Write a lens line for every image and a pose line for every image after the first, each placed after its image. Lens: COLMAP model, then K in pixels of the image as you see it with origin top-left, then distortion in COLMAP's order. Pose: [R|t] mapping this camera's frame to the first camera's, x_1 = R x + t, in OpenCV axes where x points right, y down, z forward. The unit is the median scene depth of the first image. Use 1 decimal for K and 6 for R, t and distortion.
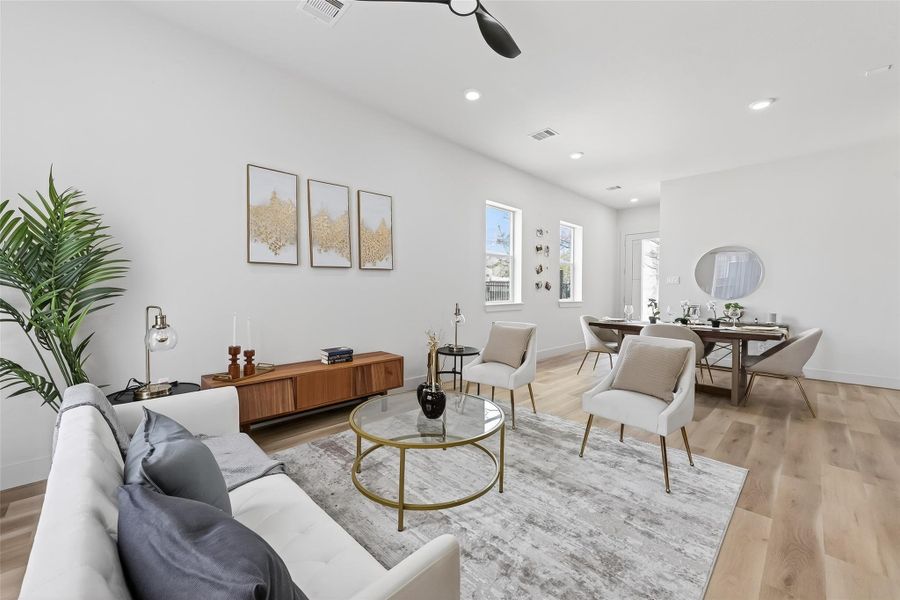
lens RADIAL K [[360.5, 0, 454.0], [0, 360.5, 295.8], [0, 0, 1]] dist [0.002064, 0.000527]
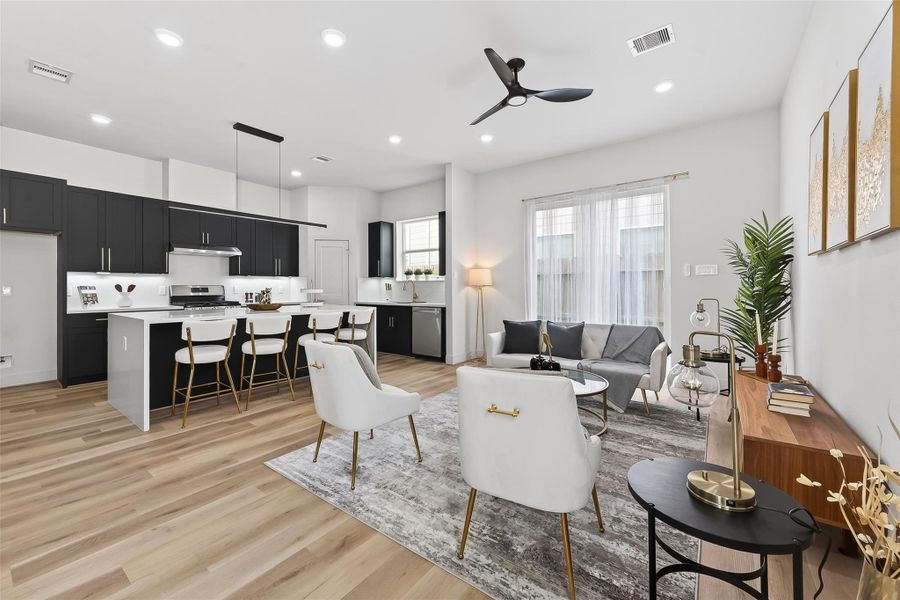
lens RADIAL K [[367.9, 0, 451.4], [0, 367.9, 286.3], [0, 0, 1]] dist [0.008279, 0.000101]
pose [[-0.988835, -0.007004, -0.148853, 0.274758], [-0.009194, 0.999859, 0.014030, -0.019833], [0.148734, 0.015242, -0.988760, 1.263791]]
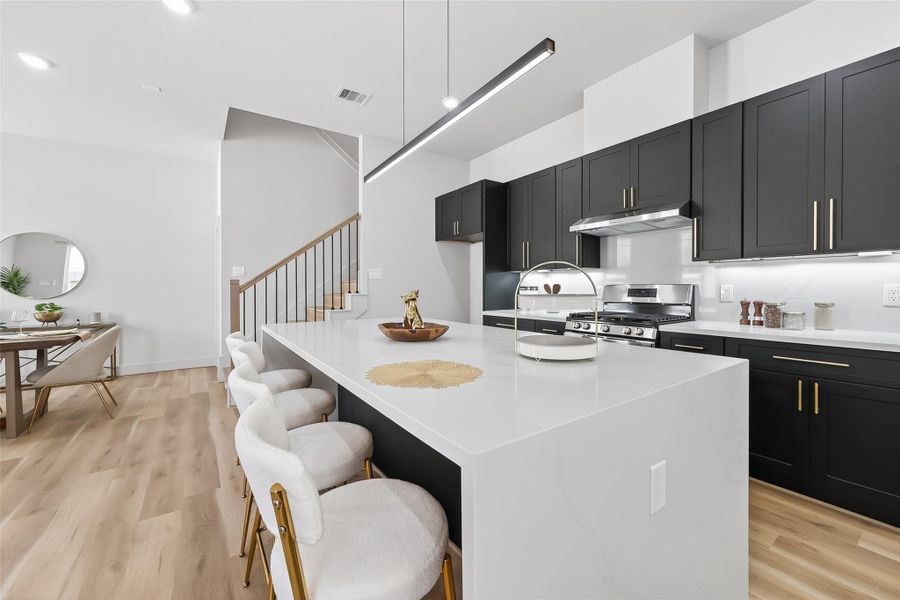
lens RADIAL K [[358.0, 0, 448.9], [0, 358.0, 290.9], [0, 0, 1]] dist [-0.005285, 0.000352]
pose [[0.176963, -0.016517, 0.984079, 0.190428], [0.020963, 0.999696, 0.013010, 0.001018], [-0.983994, 0.018327, 0.177255, -0.054539]]
